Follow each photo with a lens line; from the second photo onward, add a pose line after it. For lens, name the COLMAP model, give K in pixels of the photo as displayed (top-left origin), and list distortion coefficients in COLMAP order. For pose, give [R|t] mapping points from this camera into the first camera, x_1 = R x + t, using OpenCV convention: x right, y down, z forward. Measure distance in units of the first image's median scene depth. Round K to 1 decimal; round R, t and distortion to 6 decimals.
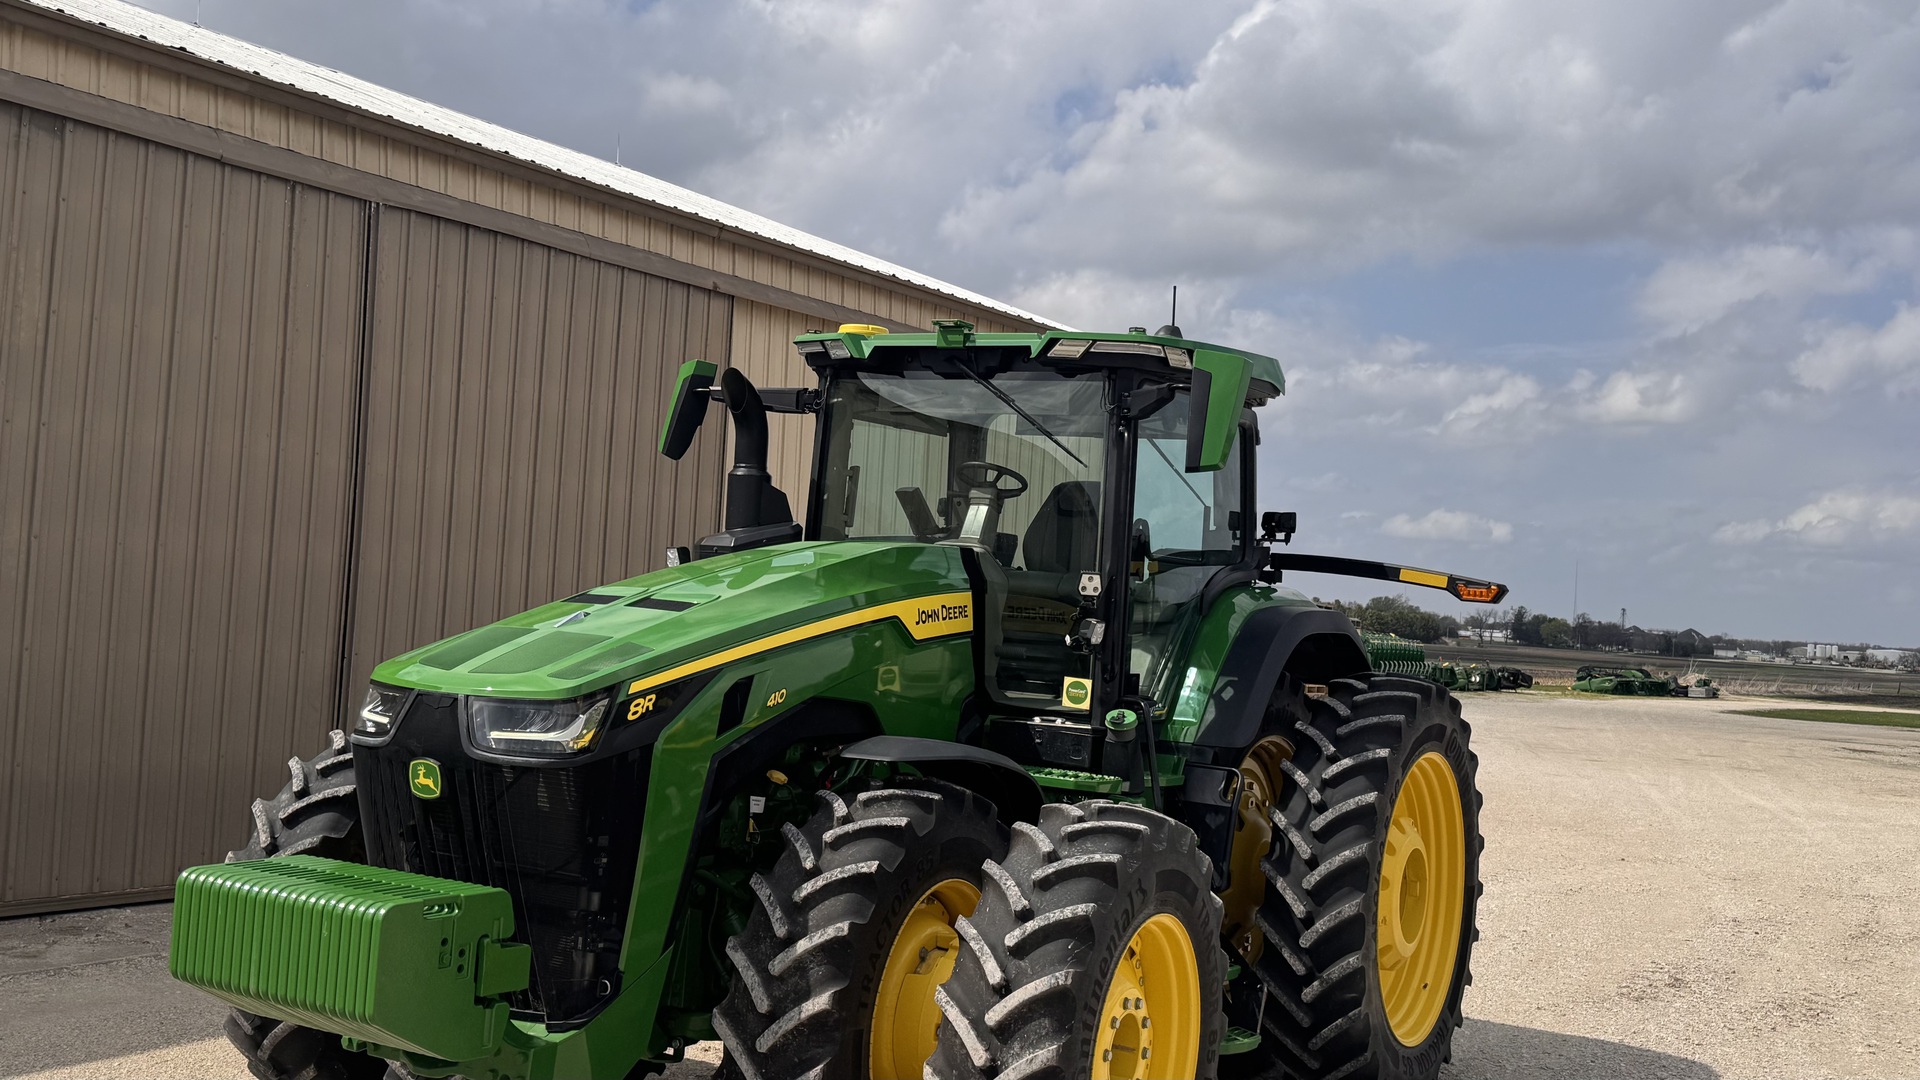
lens RADIAL K [[1846.9, 0, 958.9], [0, 1846.9, 524.7], [0, 0, 1]] dist [0.164199, -0.352919]
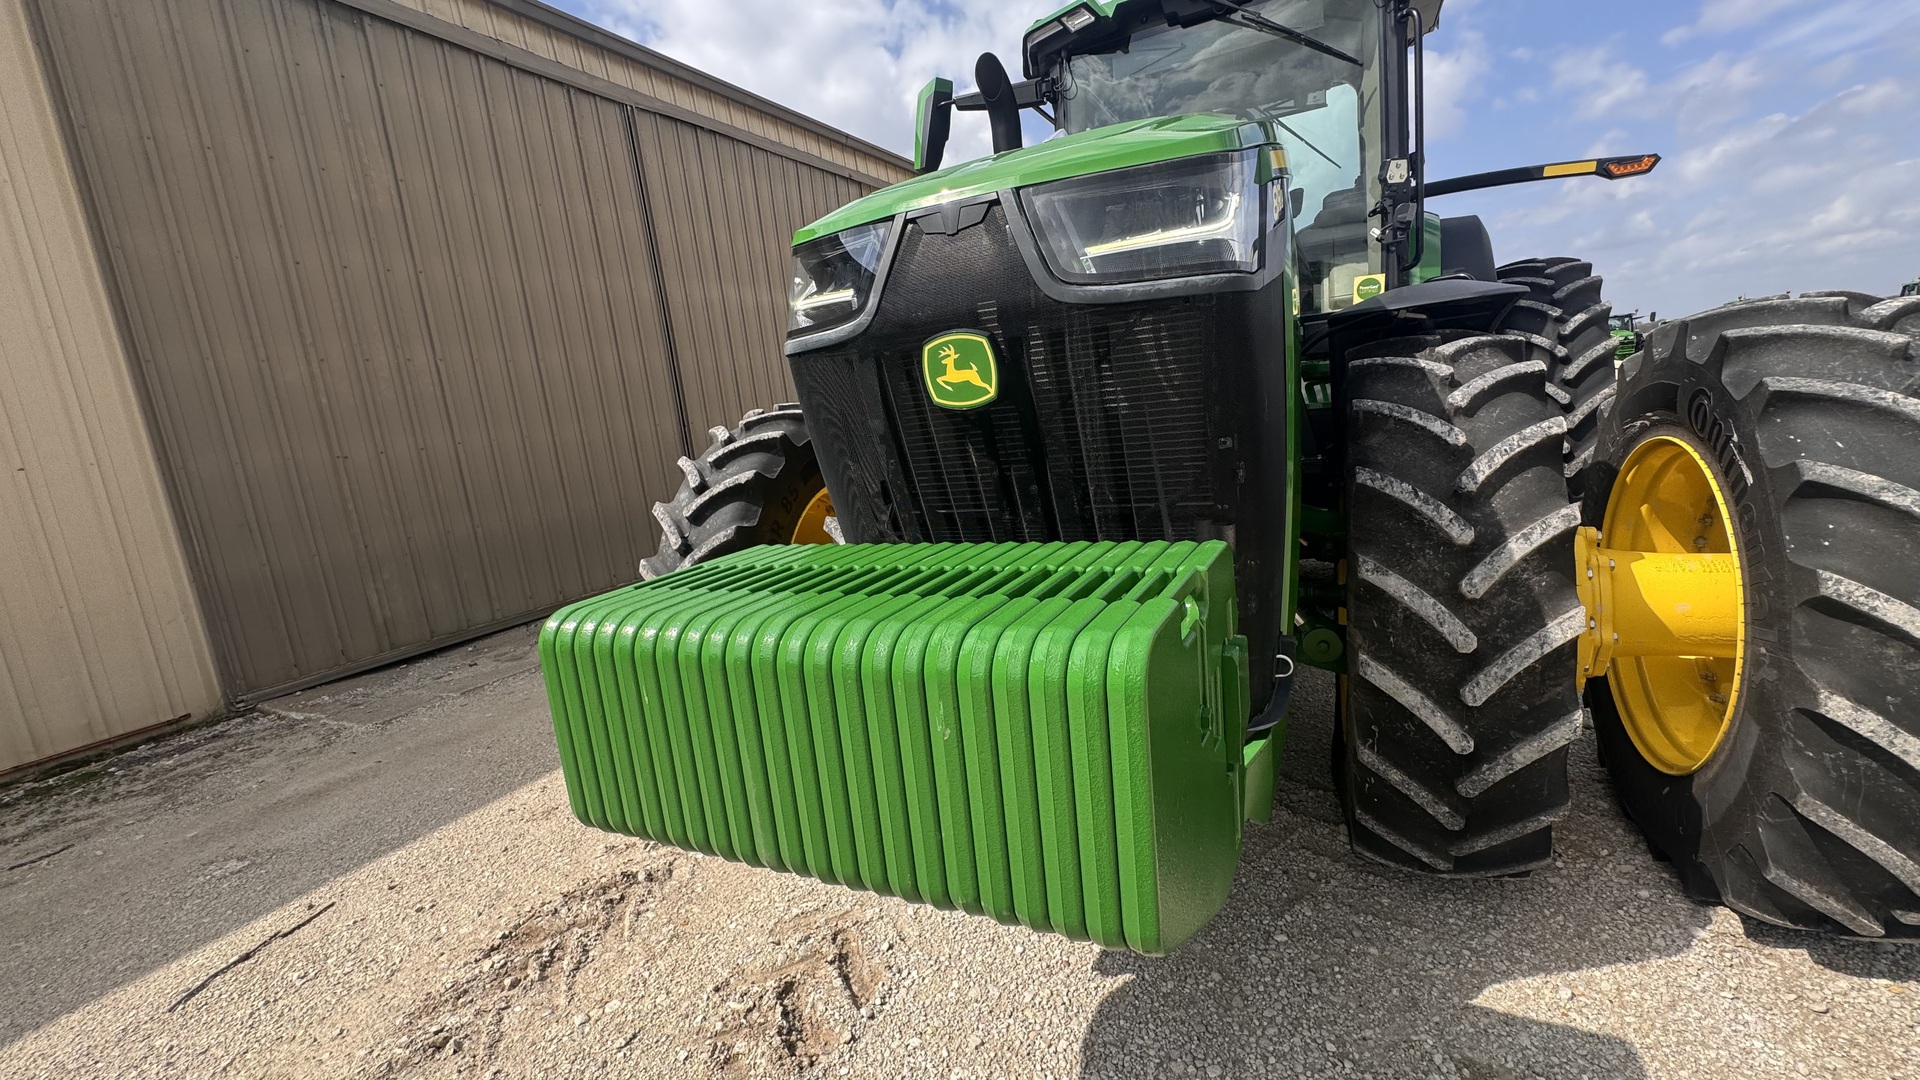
lens RADIAL K [[762.3, 0, 960.2], [0, 762.3, 534.9], [0, 0, 1]] dist [-0.000851, 0.000847]
pose [[0.984218, -0.175344, 0.023849, -0.232303], [0.166396, 0.962891, 0.212493, 0.104872], [-0.060223, -0.205171, 0.976871, 0.605729]]
